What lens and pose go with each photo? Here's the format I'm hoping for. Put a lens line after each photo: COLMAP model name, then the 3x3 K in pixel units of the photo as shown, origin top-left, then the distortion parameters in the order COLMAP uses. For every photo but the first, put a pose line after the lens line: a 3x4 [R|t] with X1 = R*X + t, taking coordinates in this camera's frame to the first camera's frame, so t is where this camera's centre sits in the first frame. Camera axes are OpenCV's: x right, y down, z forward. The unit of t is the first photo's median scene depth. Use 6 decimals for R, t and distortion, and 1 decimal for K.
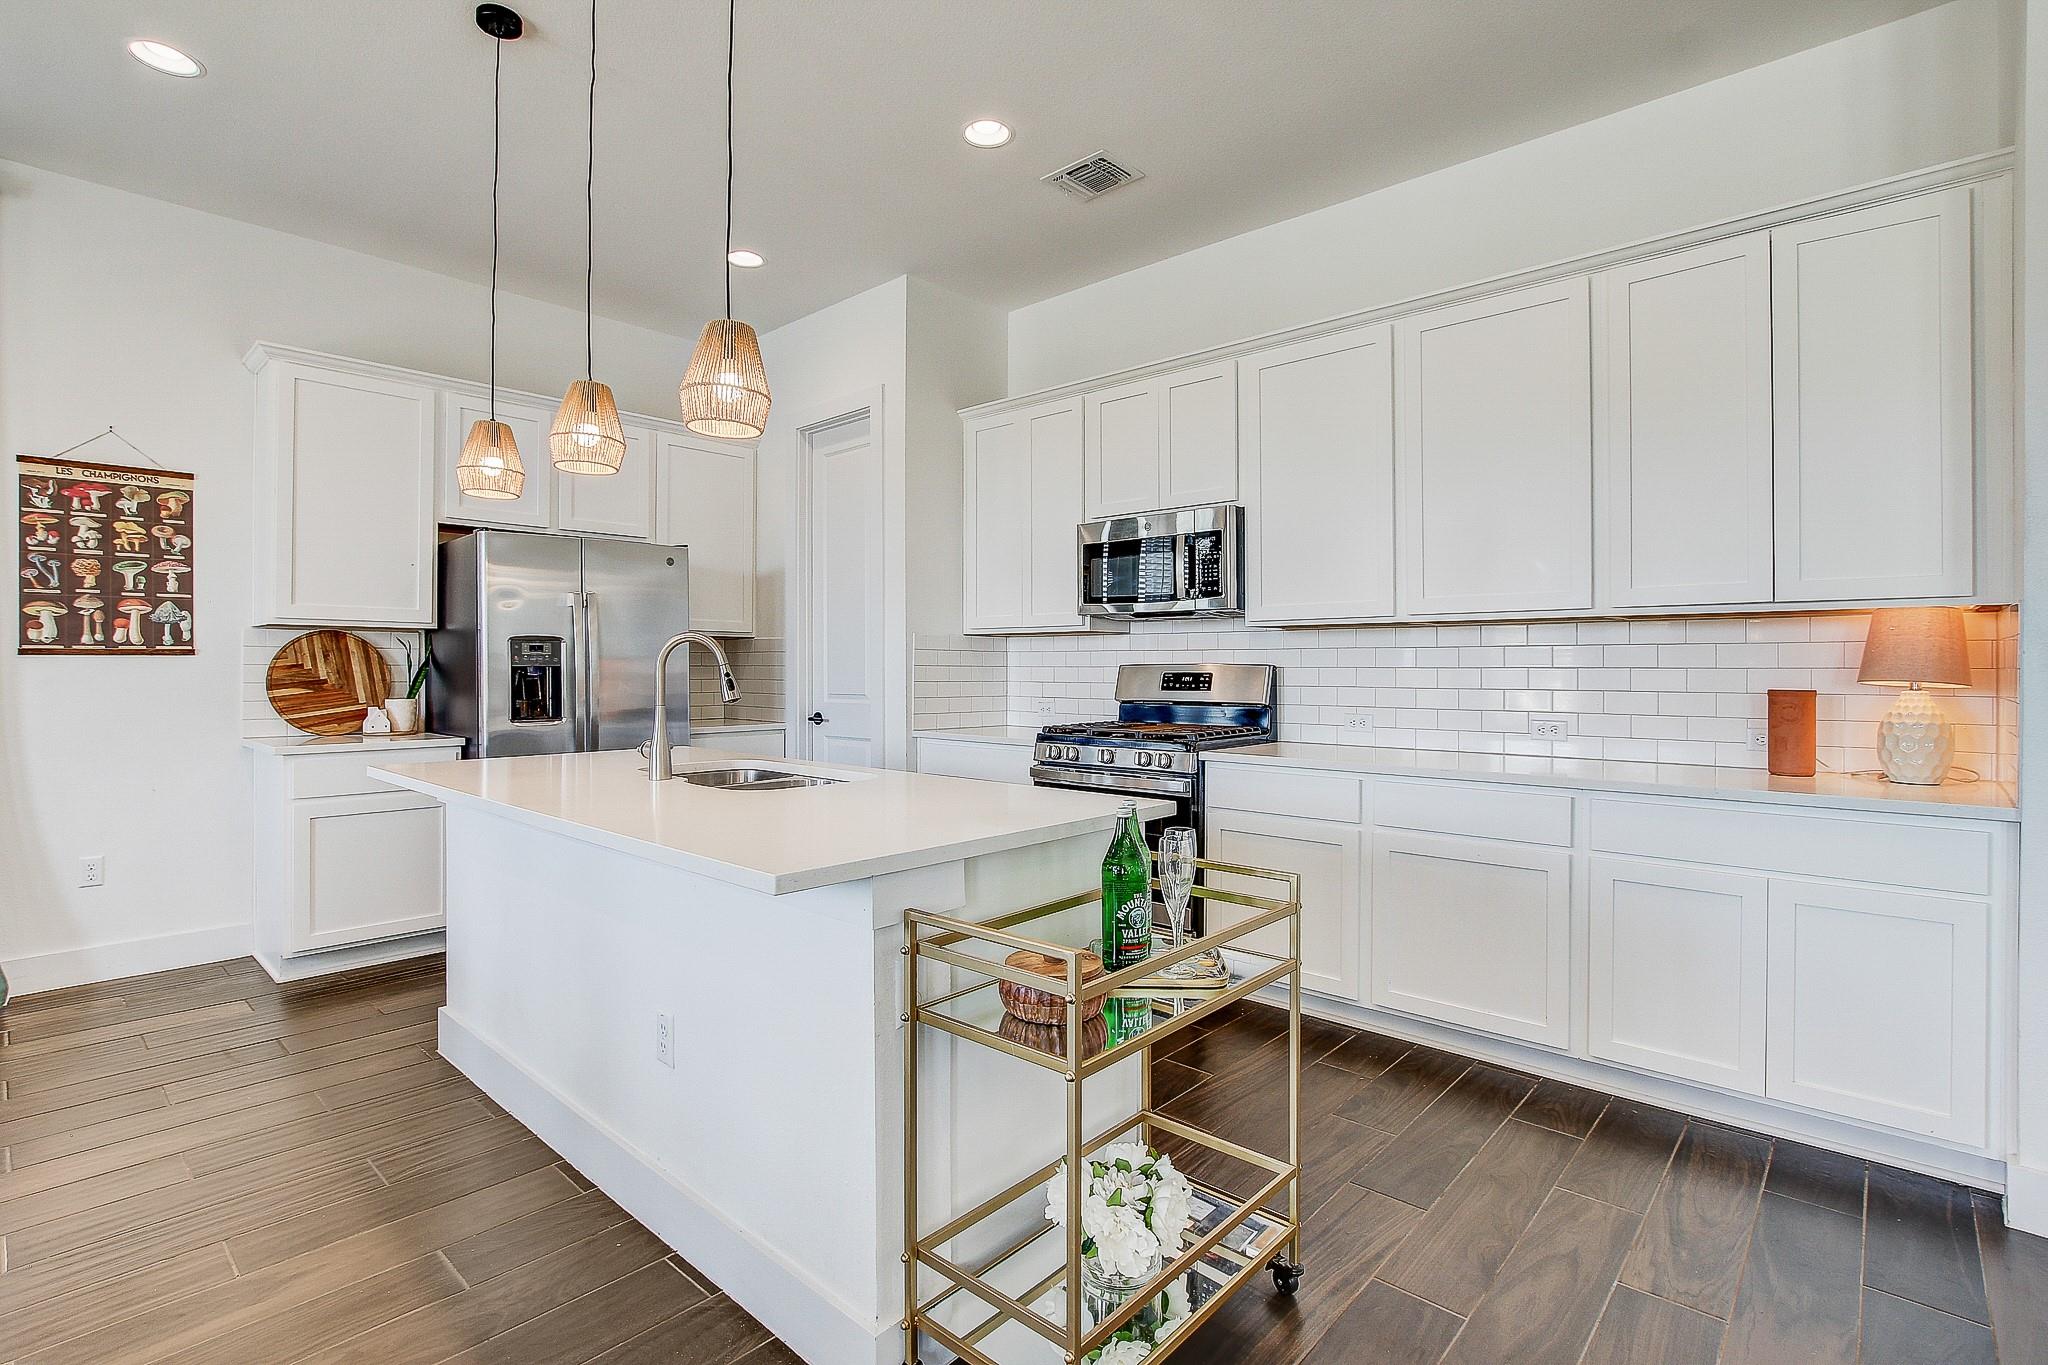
lens RADIAL K [[948.0, 0, 1014.5], [0, 948.0, 665.3], [0, 0, 1]] dist [-0.025496, 0.004817]
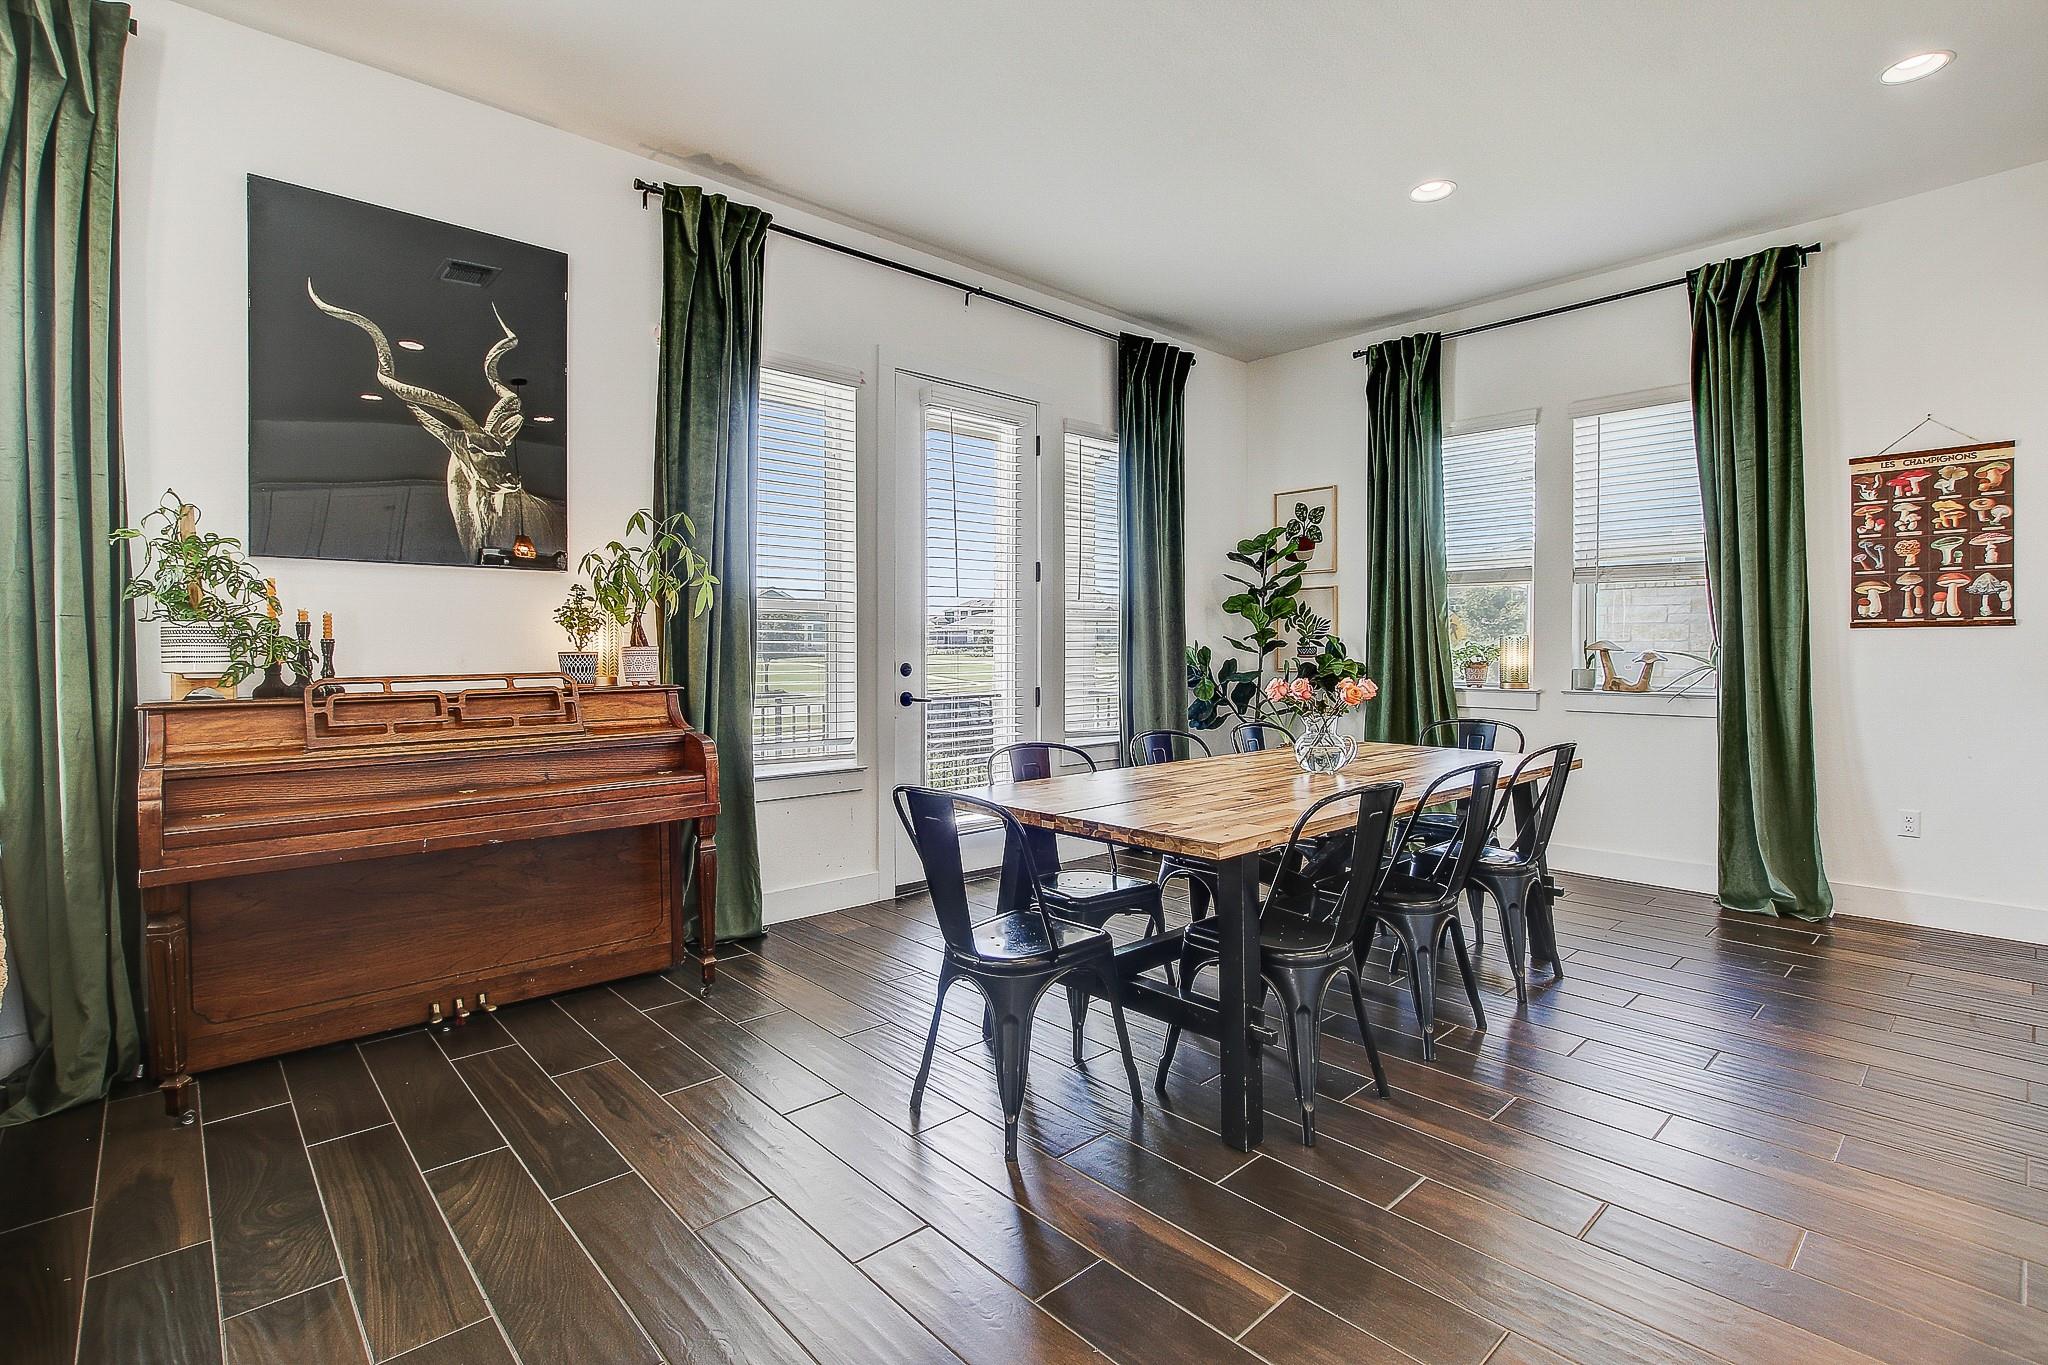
lens RADIAL K [[948.0, 0, 1022.7], [0, 948.0, 660.4], [0, 0, 1]] dist [-0.025496, 0.004817]
pose [[-0.082596, 0.012076, -0.996510, 0.173877], [0.003182, 0.999925, 0.011853, 0.010760], [0.996578, -0.002192, -0.082628, 0.040865]]
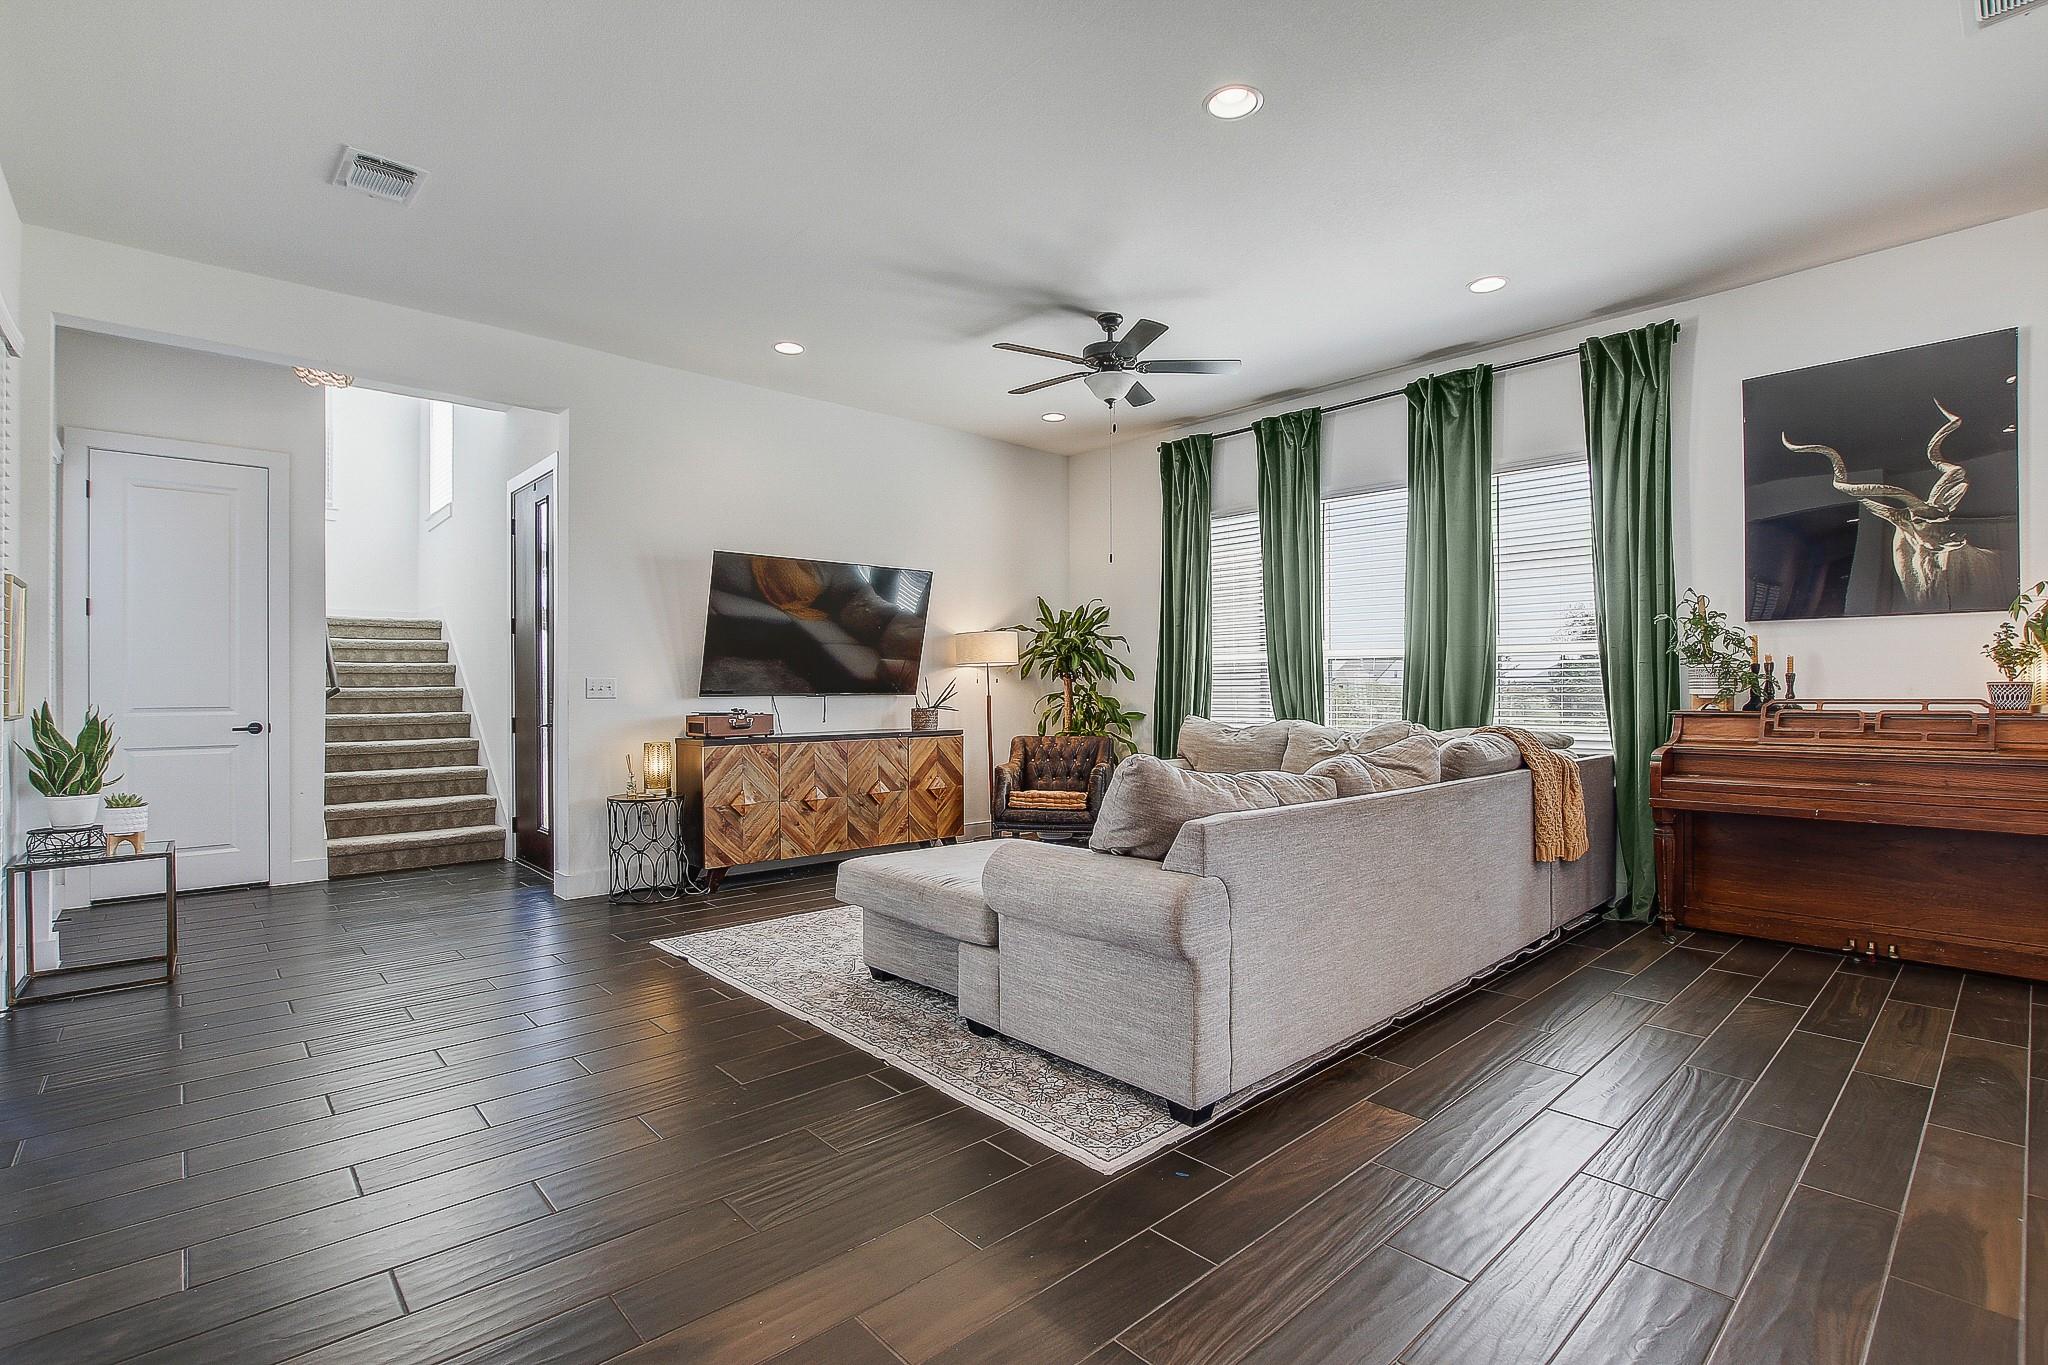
lens RADIAL K [[948.0, 0, 1020.7], [0, 948.0, 683.3], [0, 0, 1]] dist [-0.025496, 0.004817]
pose [[-0.996098, 0.000819, 0.088248, 0.284015], [0.000426, 0.999990, -0.004473, 0.016871], [-0.088250, -0.004418, -0.996089, 0.603345]]
